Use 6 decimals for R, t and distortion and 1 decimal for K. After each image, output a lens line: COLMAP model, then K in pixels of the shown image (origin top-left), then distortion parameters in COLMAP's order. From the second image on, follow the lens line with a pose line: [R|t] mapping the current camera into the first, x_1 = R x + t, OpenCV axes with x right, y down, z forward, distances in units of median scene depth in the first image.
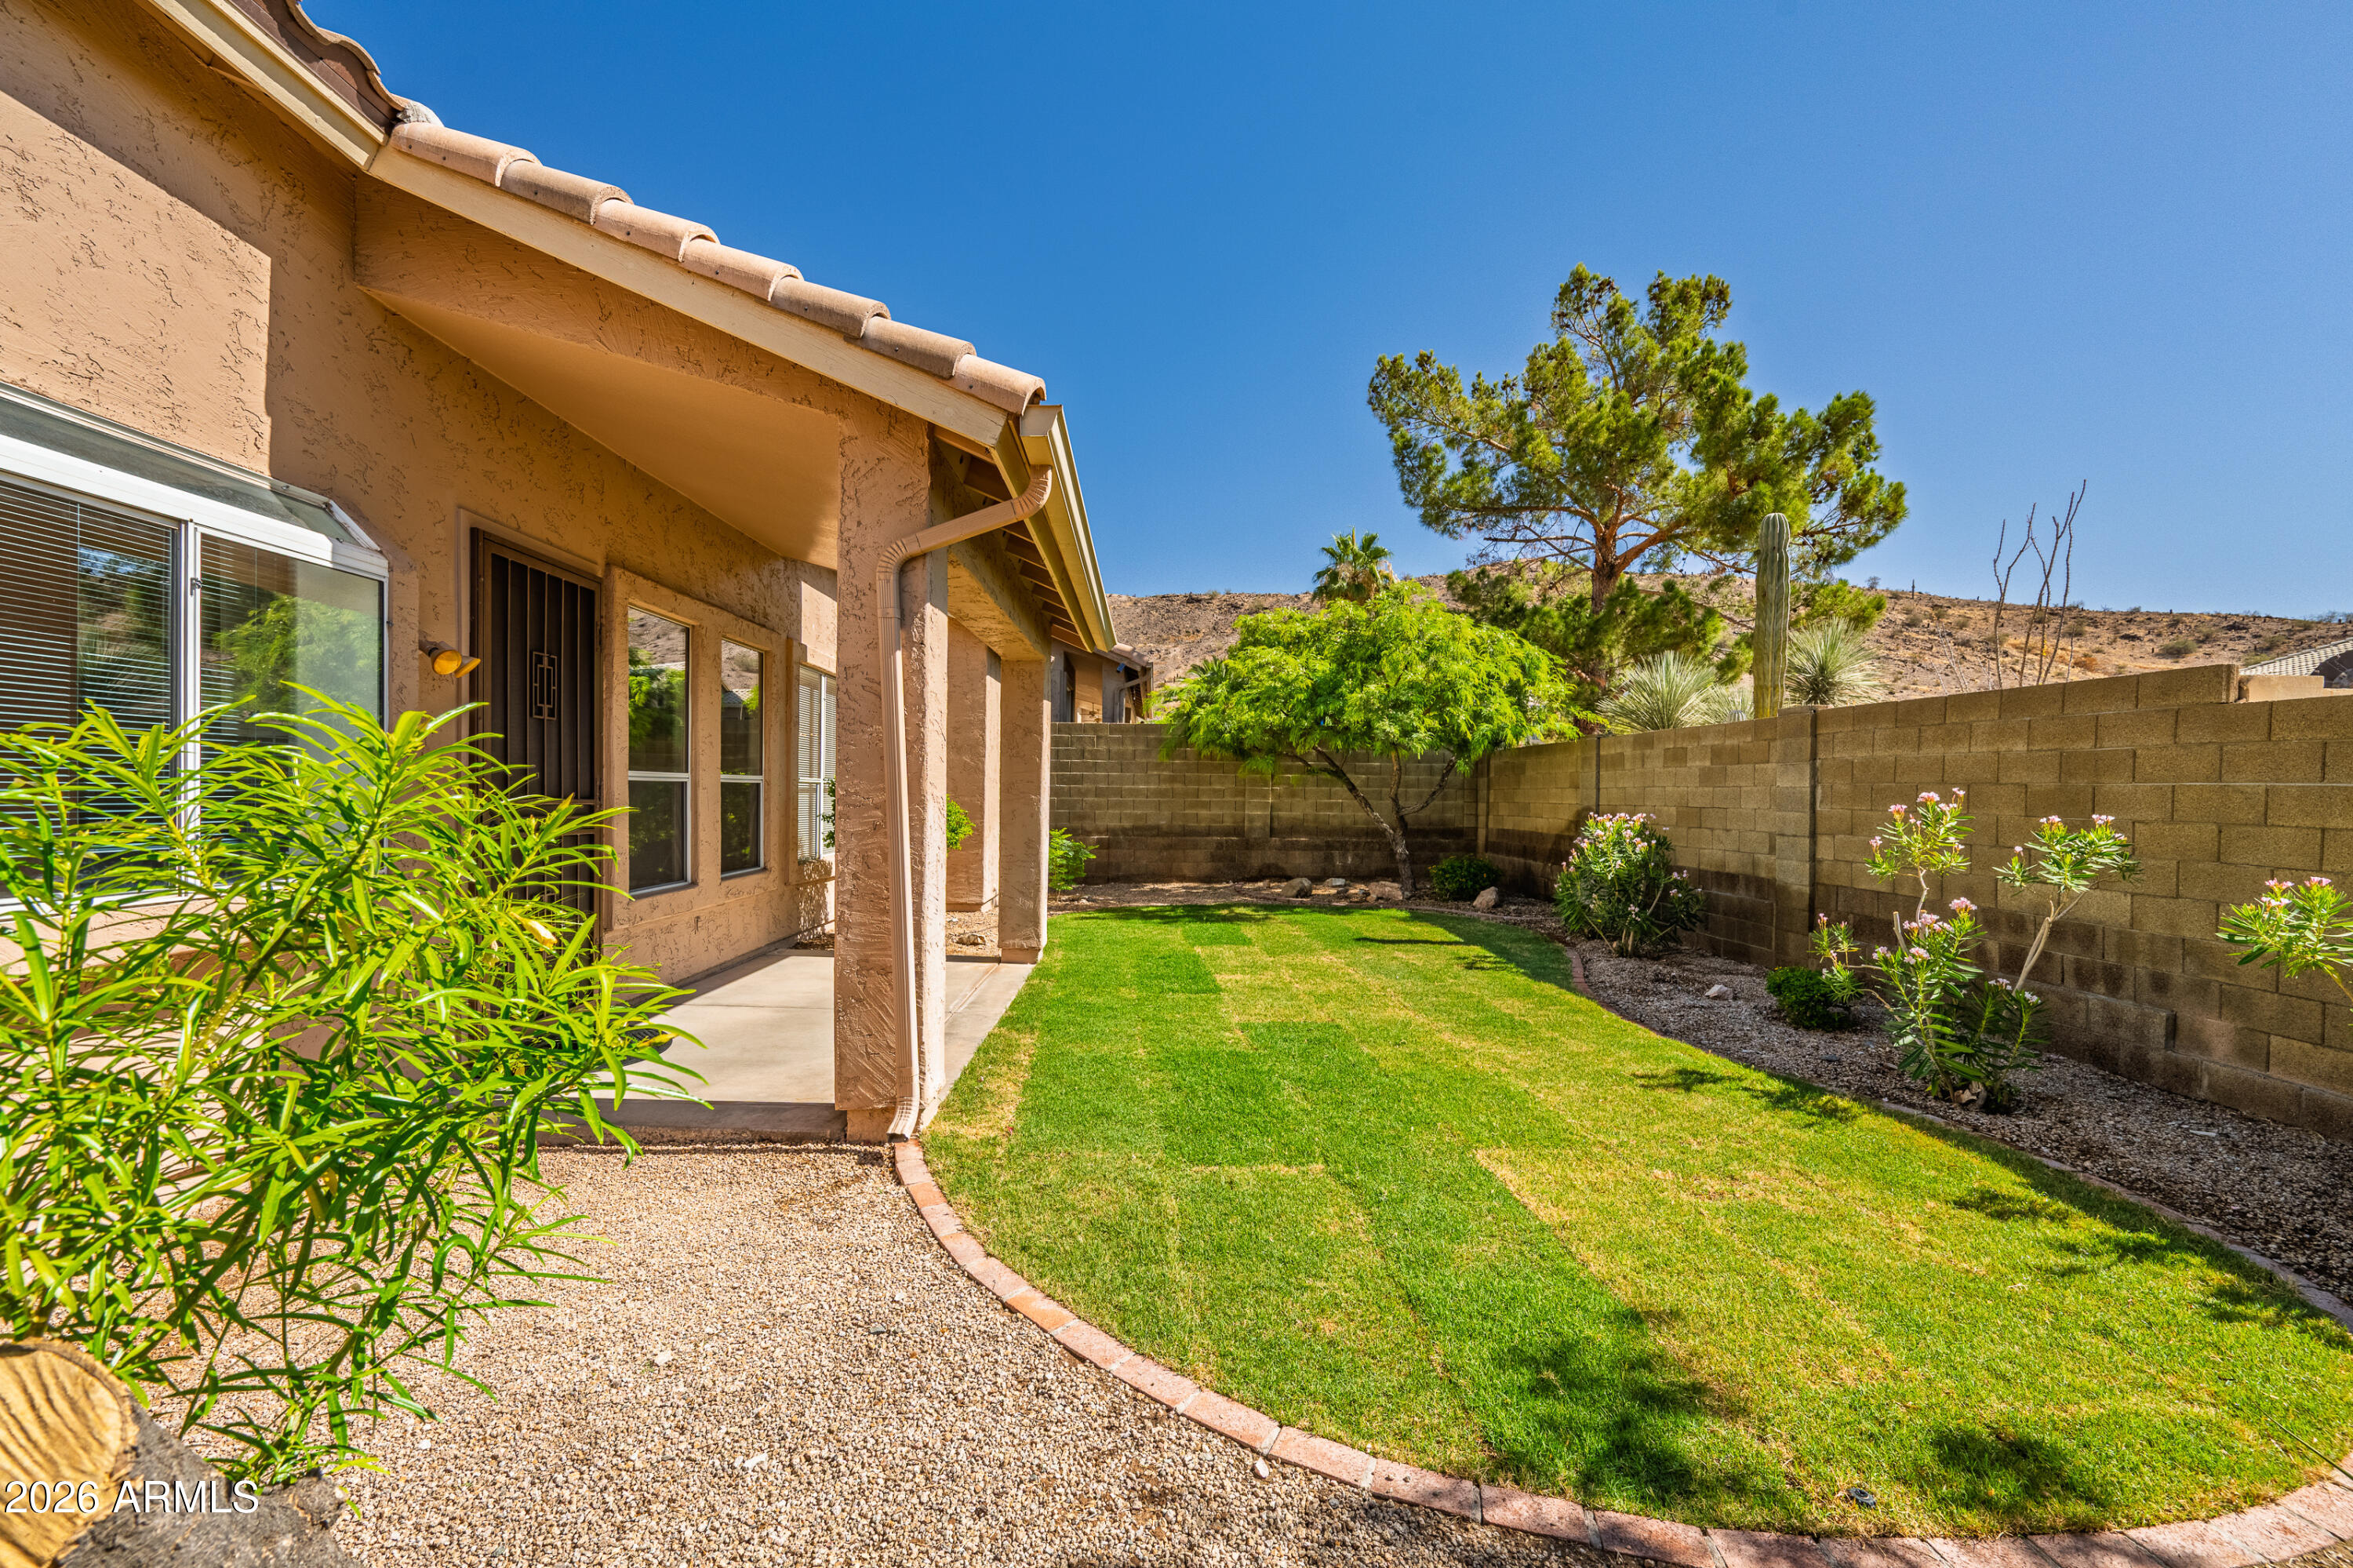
lens RADIAL K [[947.2, 0, 1175.8], [0, 947.2, 795.0], [0, 0, 1]] dist [0.003249, 0.000103]
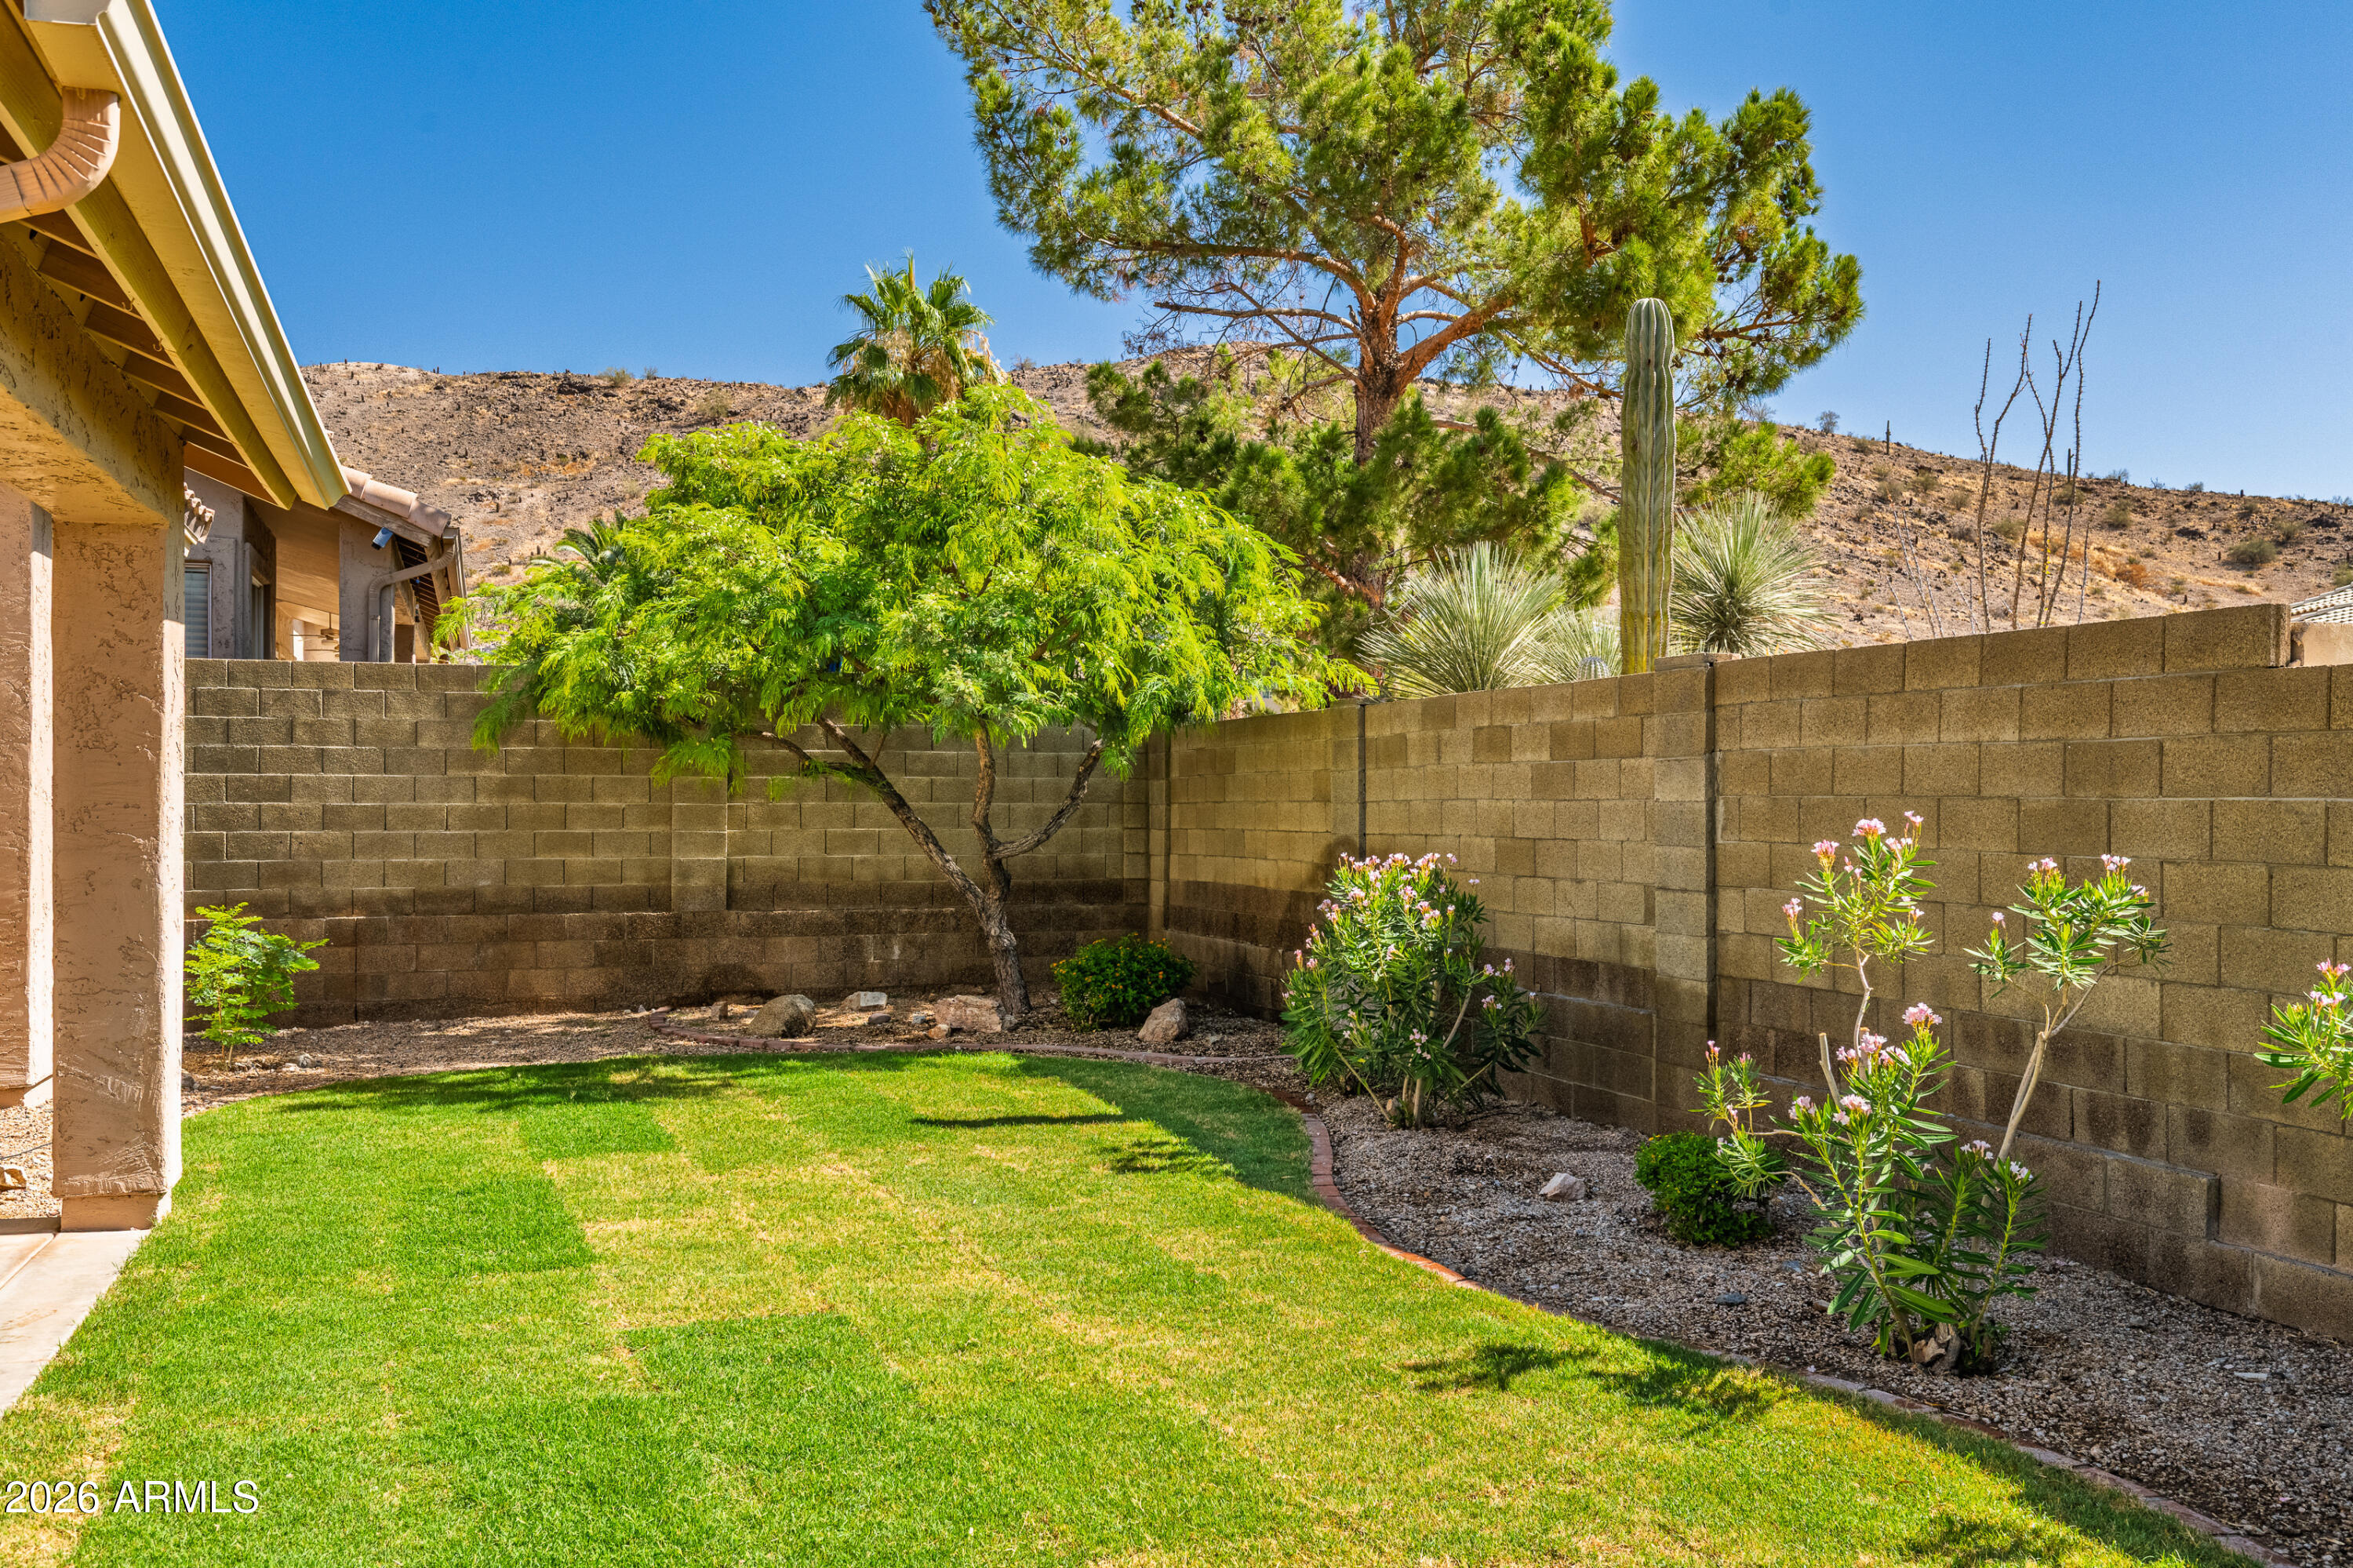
lens RADIAL K [[1975.3, 0, 1170.9], [0, 1975.3, 795.2], [0, 0, 1]] dist [0.003492, -0.005179]
pose [[0.952176, -0.008580, 0.305429, 0.018548], [0.010583, 0.999932, -0.004903, -0.008306], [-0.305366, 0.007901, 0.952202, 0.001676]]
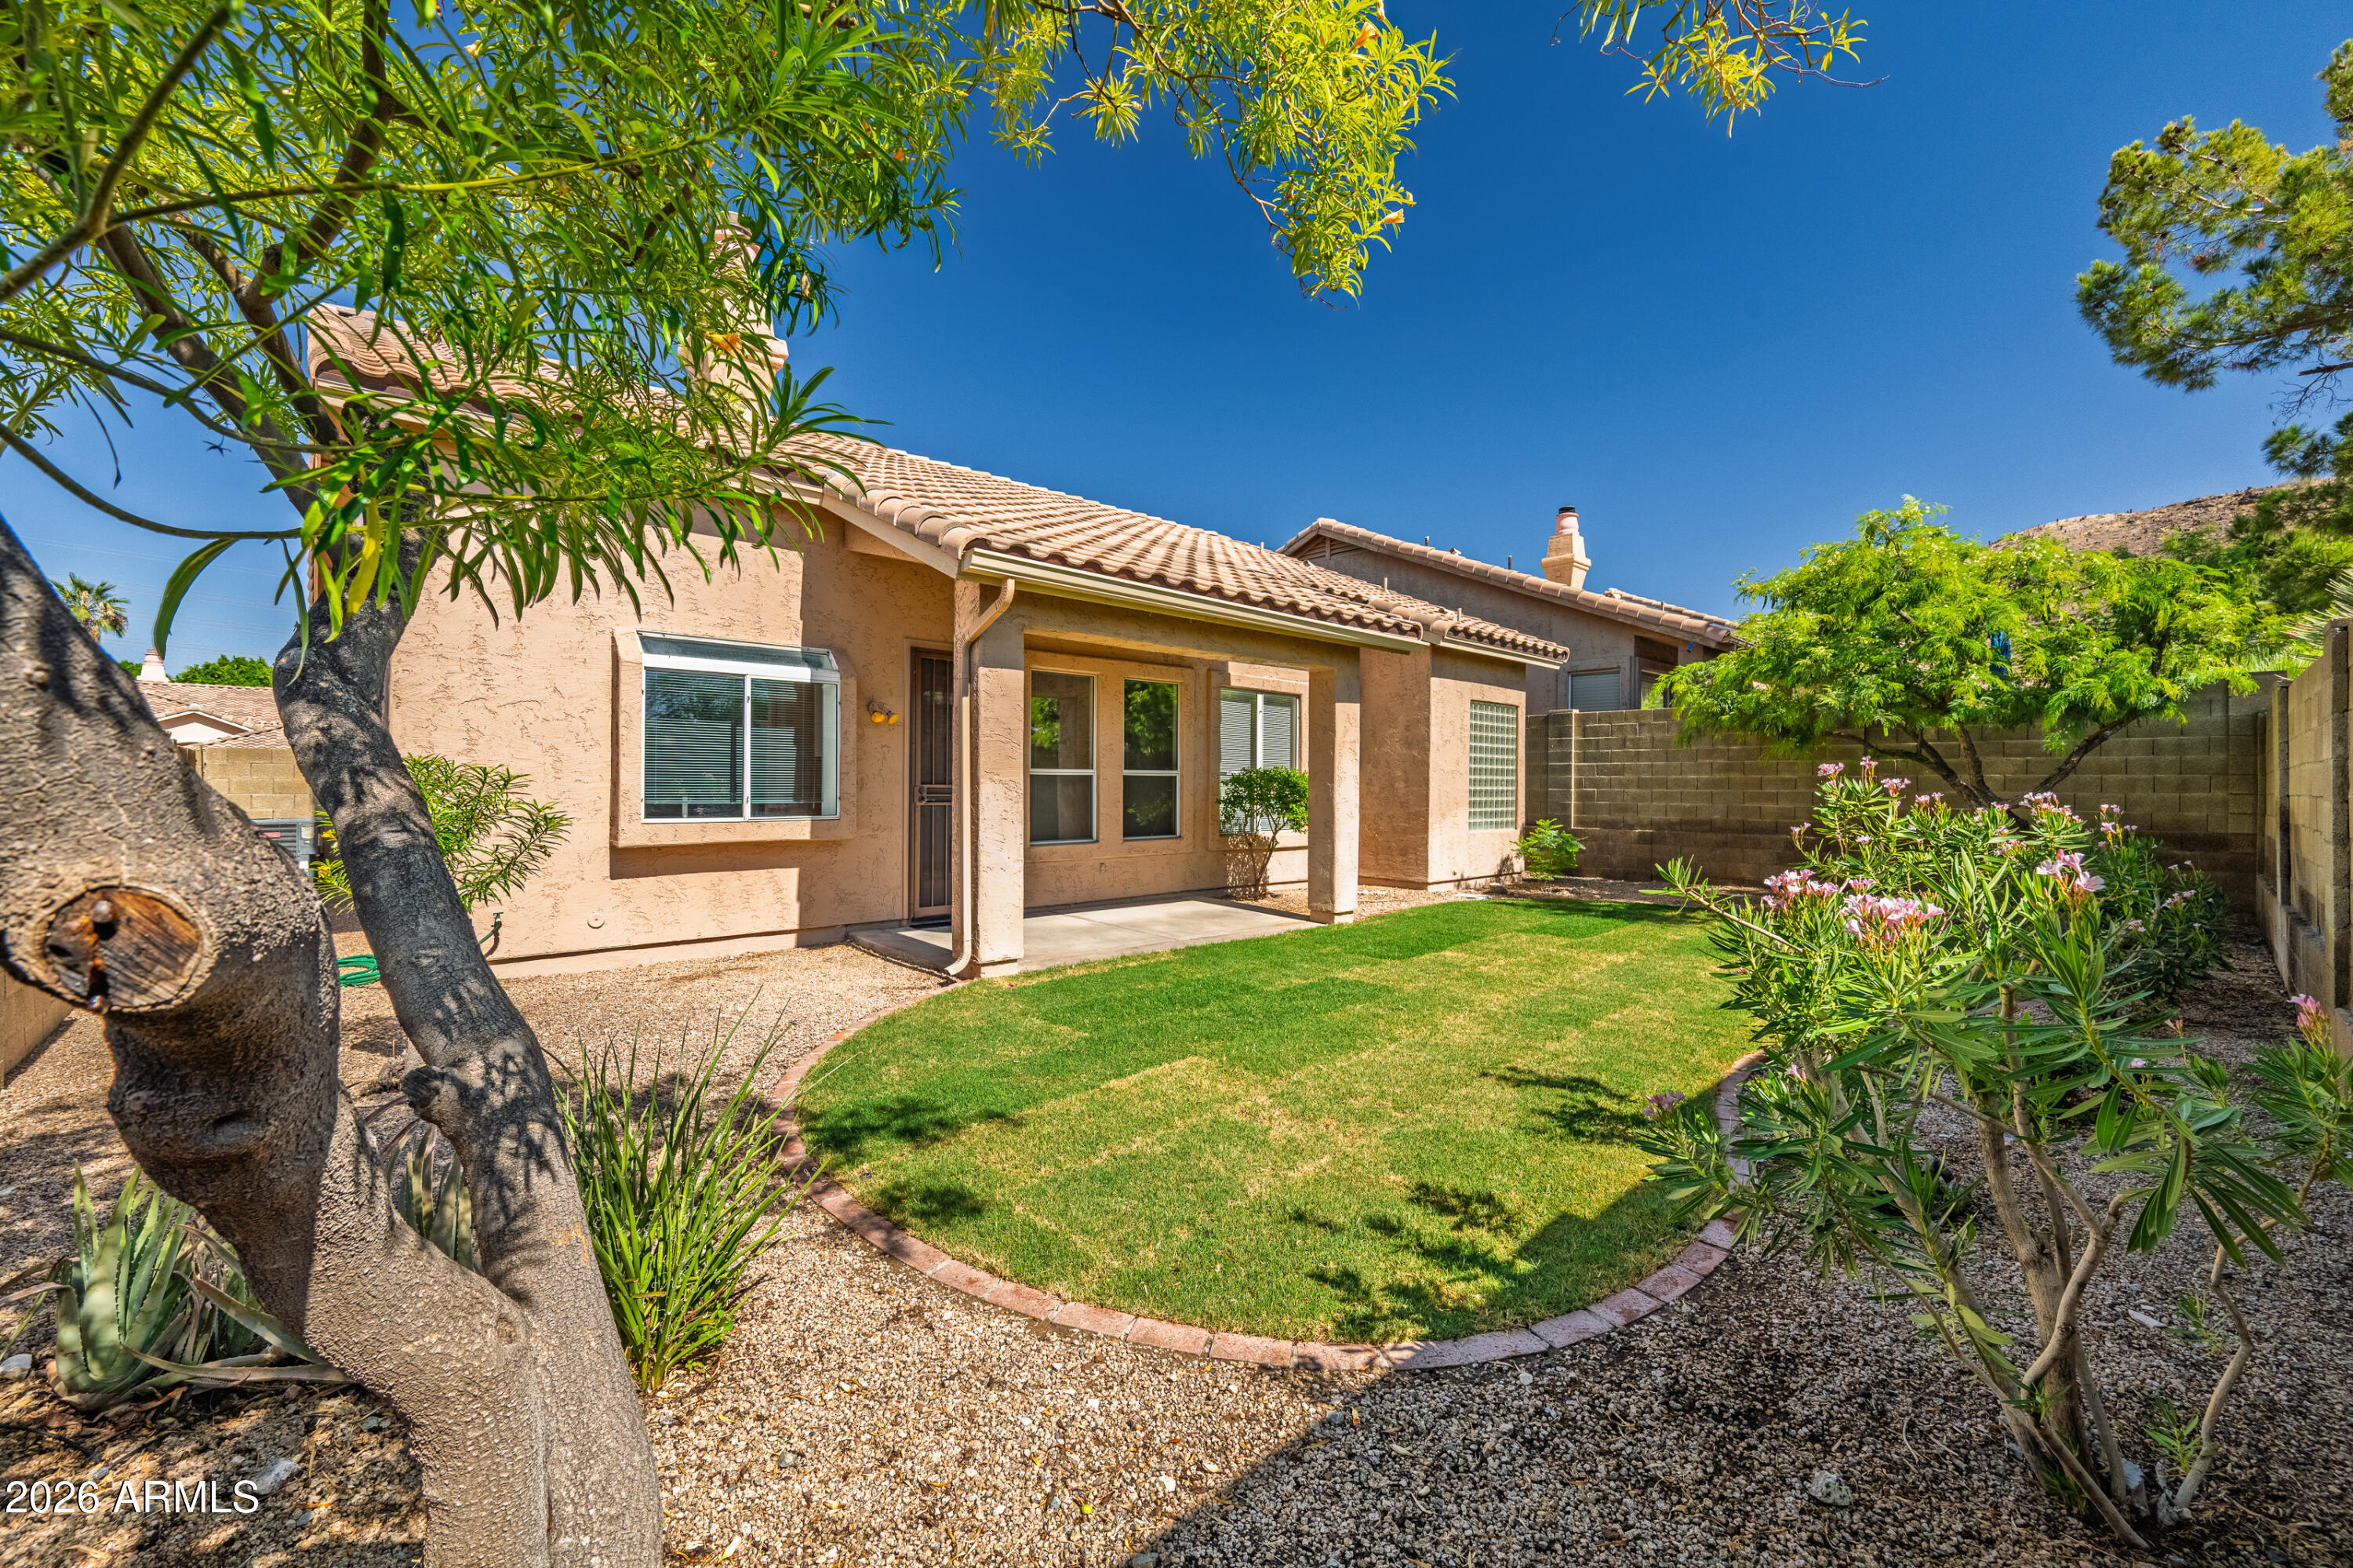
lens RADIAL K [[931.1, 0, 1176.5], [0, 931.1, 784.0], [0, 0, 1]] dist [-0.000270, -0.000180]
pose [[0.658757, -0.006973, -0.752324, 0.535051], [0.000418, 0.999960, -0.008903, 0.010070], [0.752356, 0.005550, 0.658734, 0.070165]]
